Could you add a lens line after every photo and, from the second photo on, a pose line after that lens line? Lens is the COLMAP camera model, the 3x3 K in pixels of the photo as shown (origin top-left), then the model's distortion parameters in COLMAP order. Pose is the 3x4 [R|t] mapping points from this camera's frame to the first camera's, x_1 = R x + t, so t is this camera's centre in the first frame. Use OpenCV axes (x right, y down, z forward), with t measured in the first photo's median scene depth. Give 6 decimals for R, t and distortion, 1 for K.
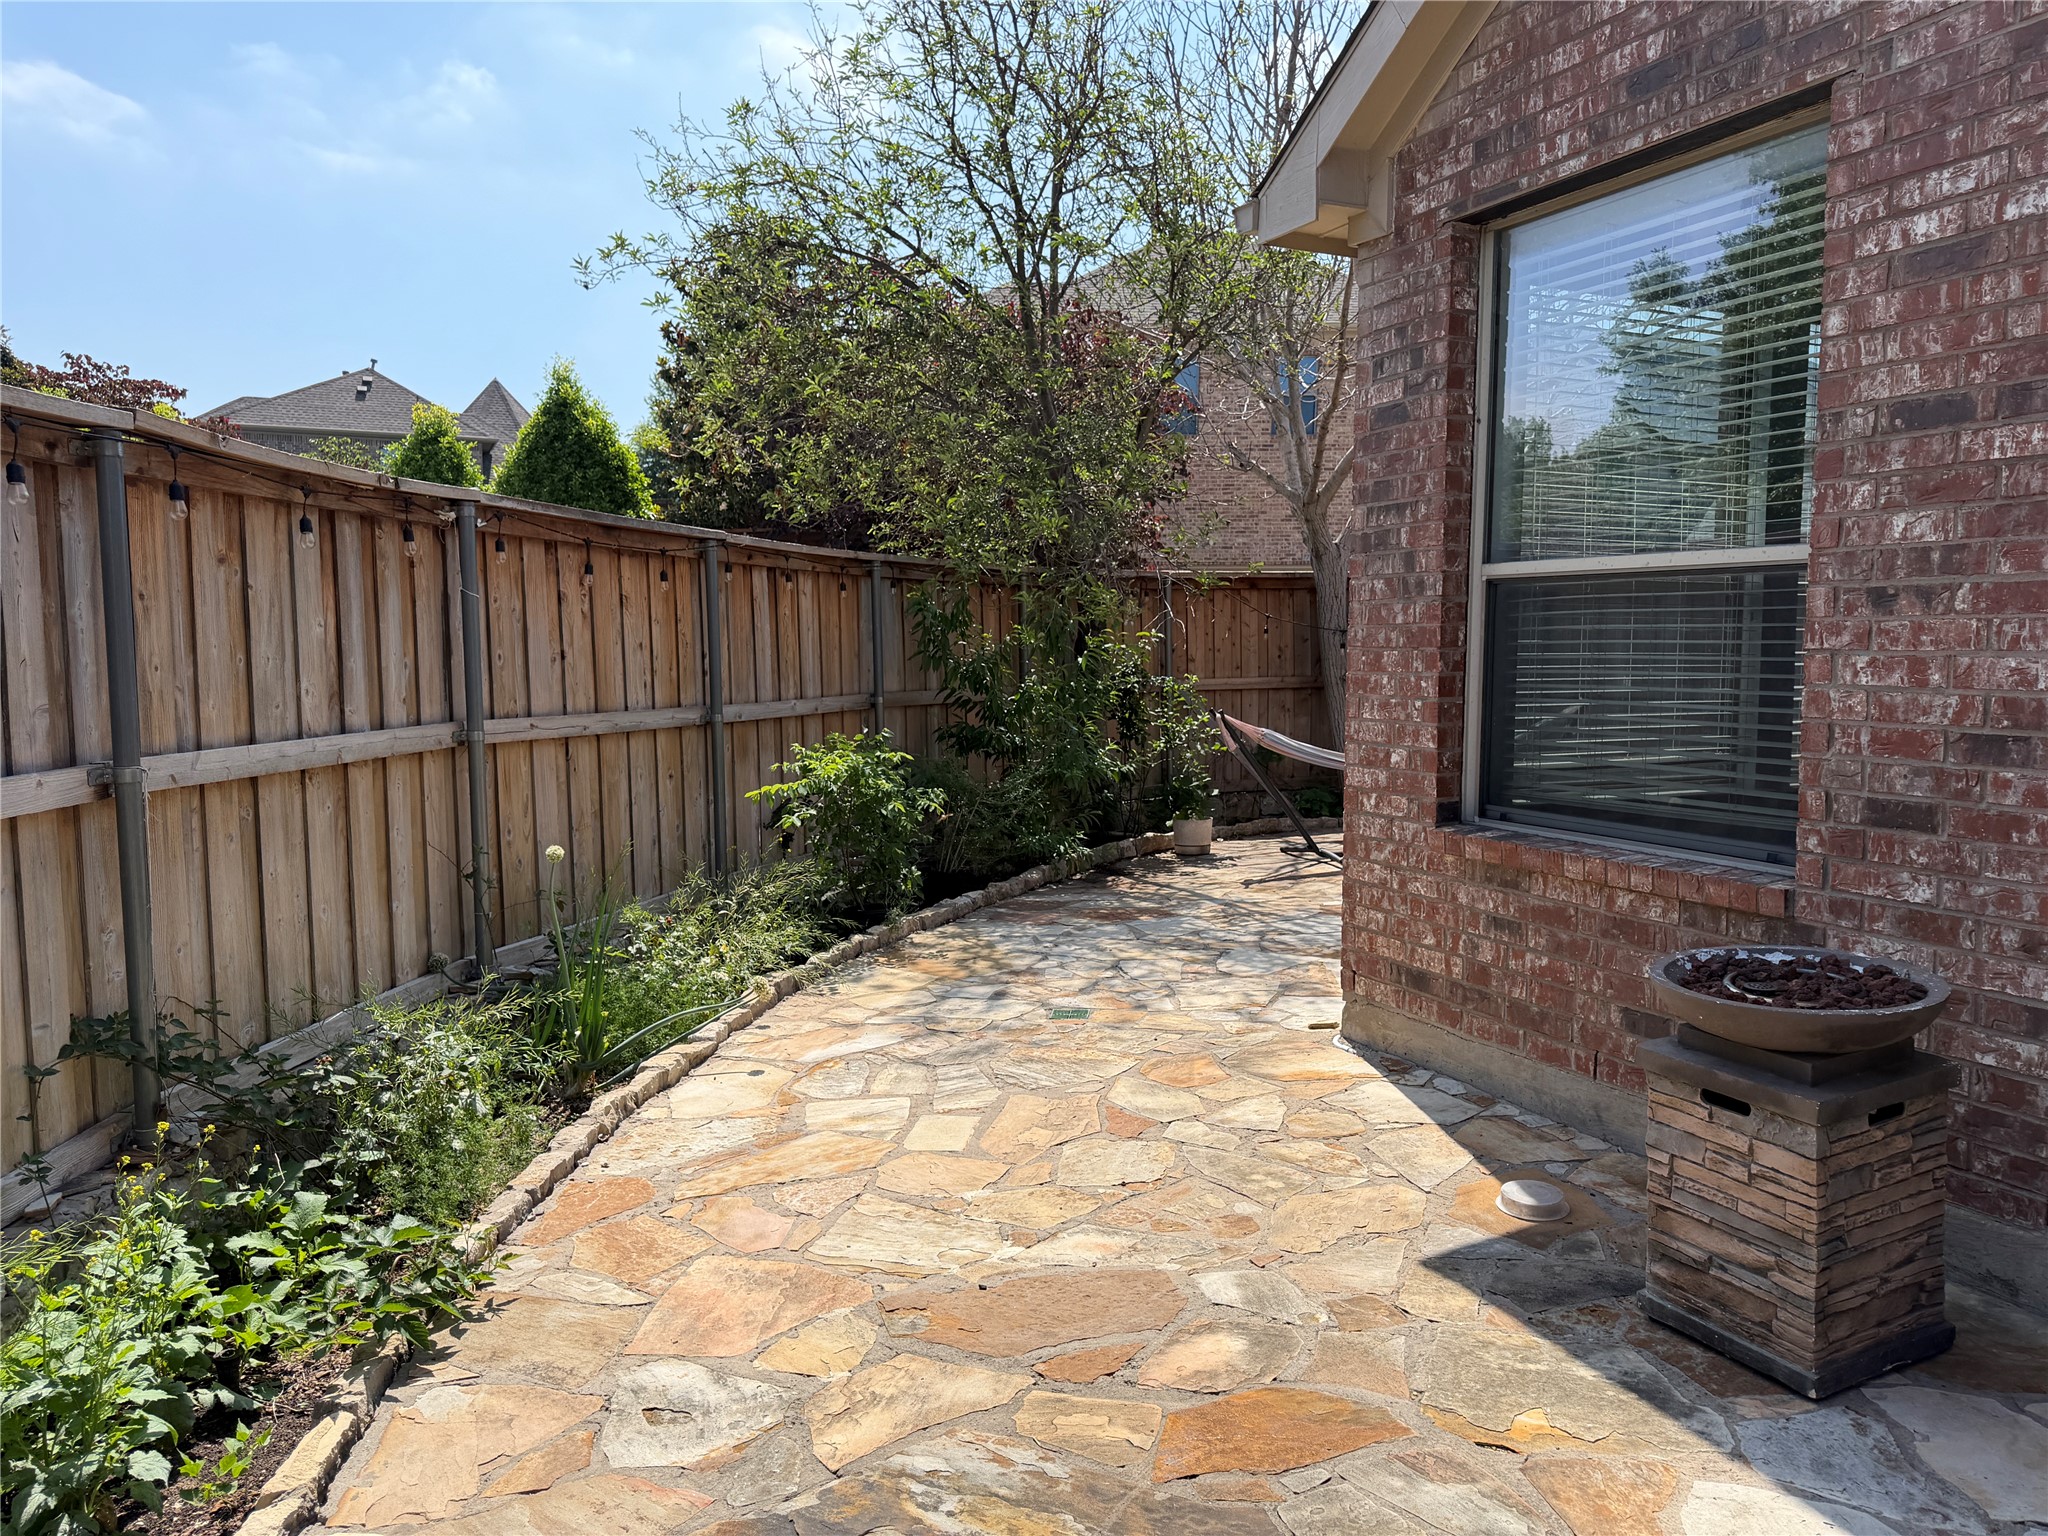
lens RADIAL K [[1435.9, 0, 1023.6], [0, 1435.9, 767.6], [0, 0, 1]] dist [0.085896, -0.111164]
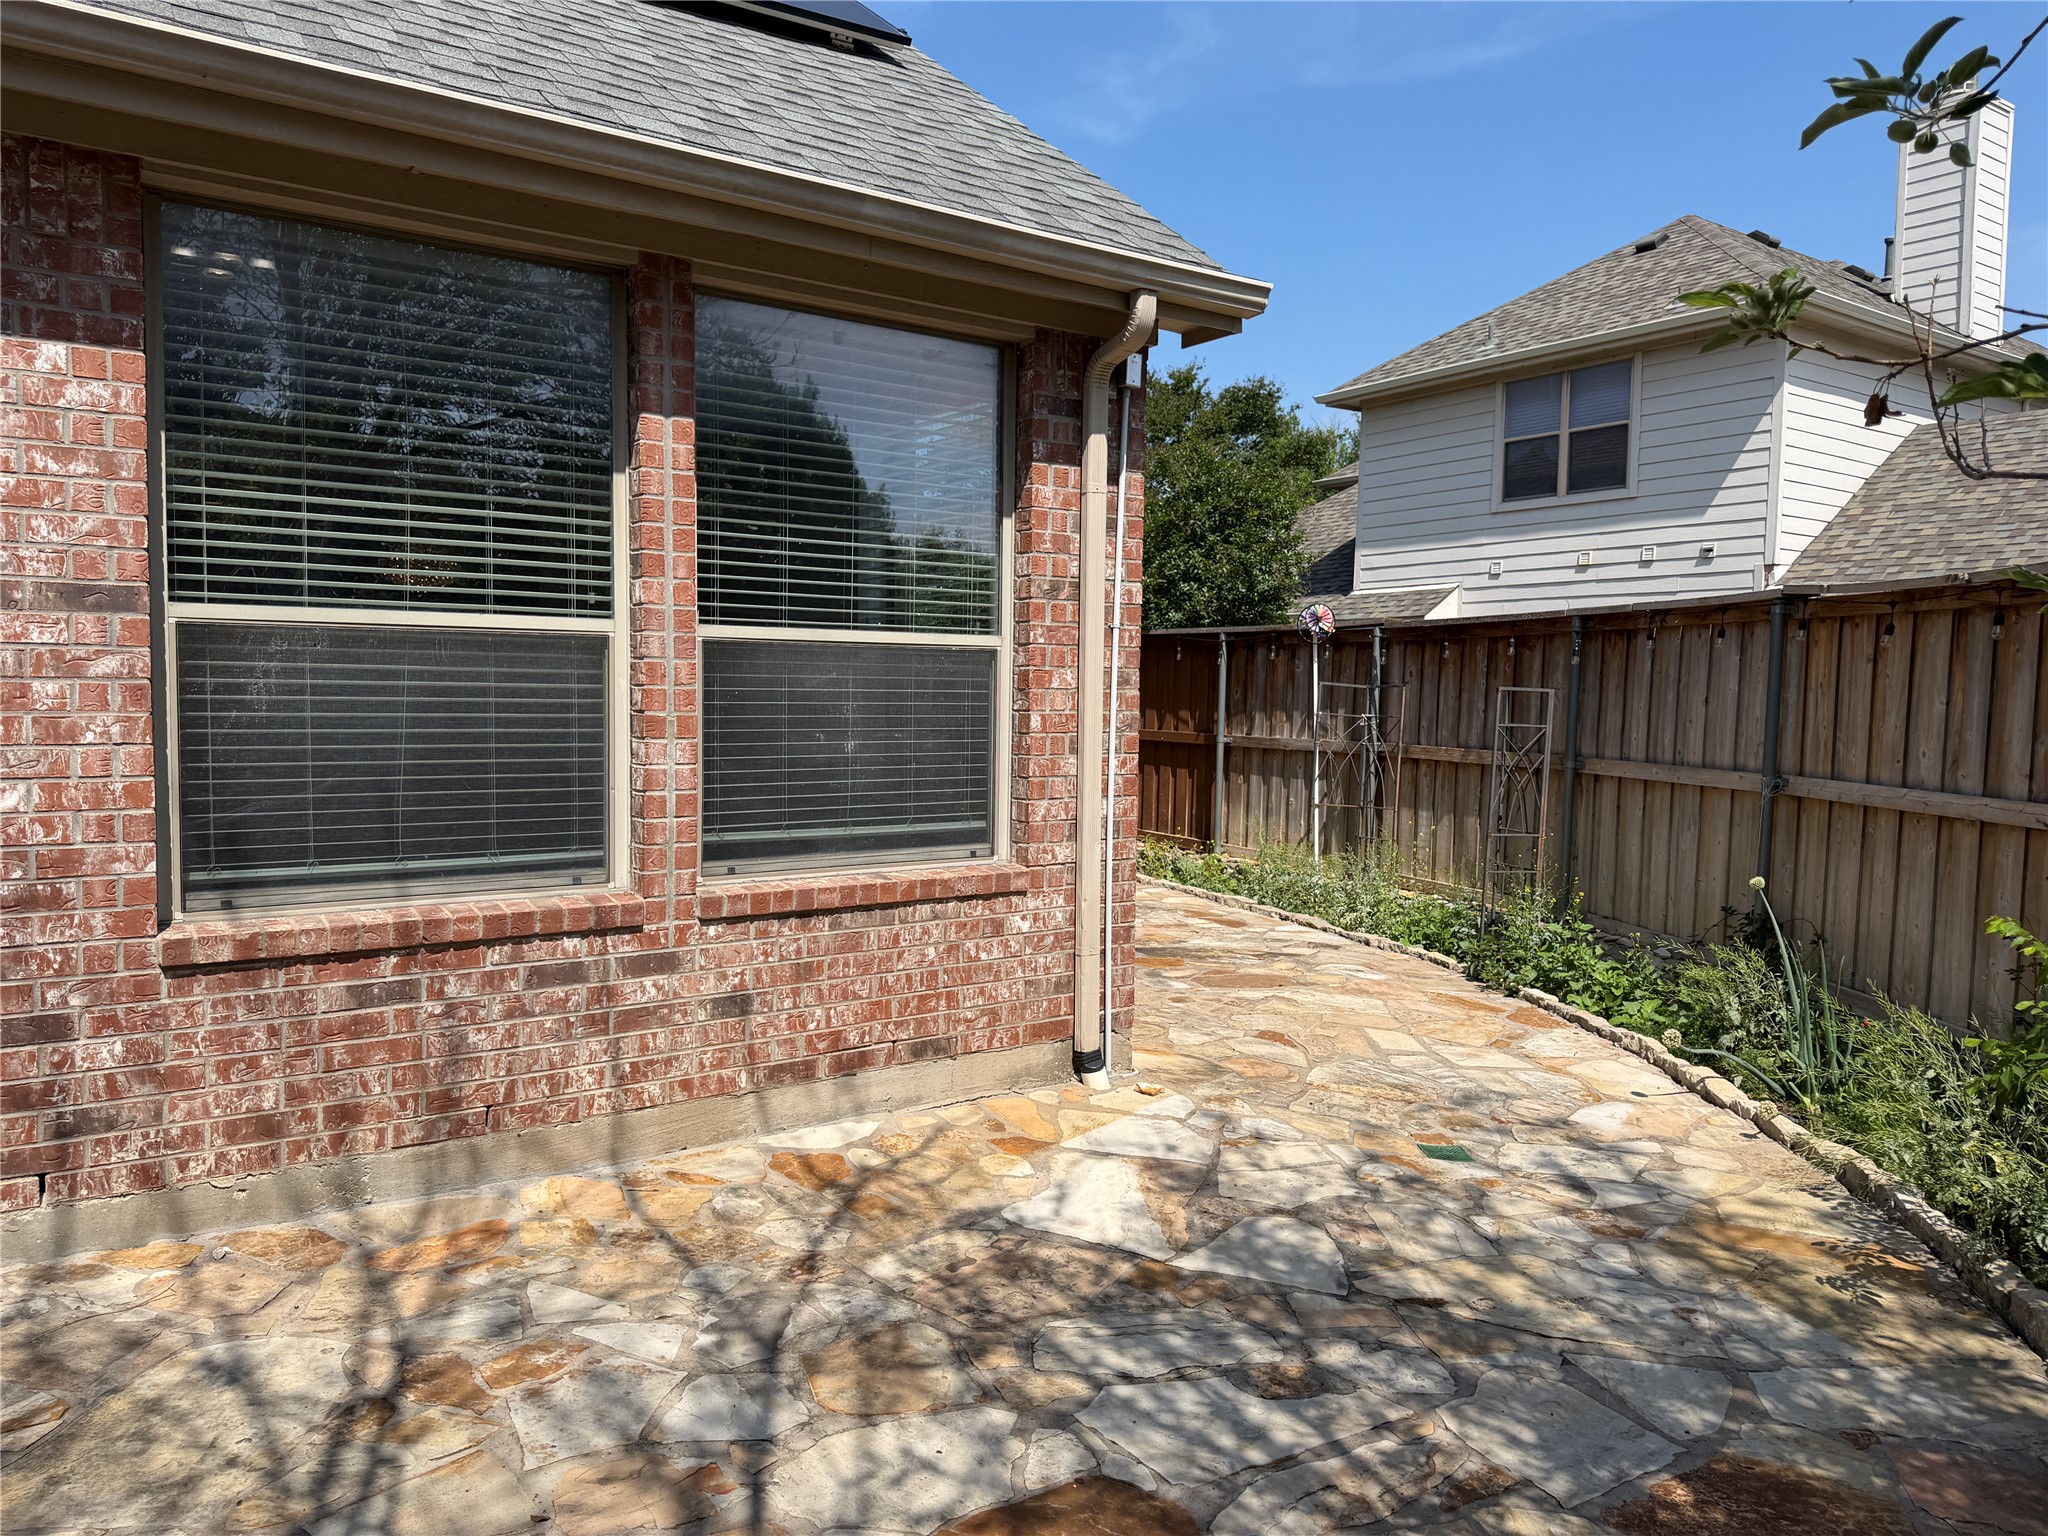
lens RADIAL K [[1374.2, 0, 1026.1], [0, 1374.2, 771.9], [0, 0, 1]] dist [0.000268, 0.000125]
pose [[-0.990331, 0.010111, -0.138354, 0.484836], [-0.010424, 0.989097, 0.146897, -0.213992], [0.138330, 0.146919, -0.979428, 2.152075]]
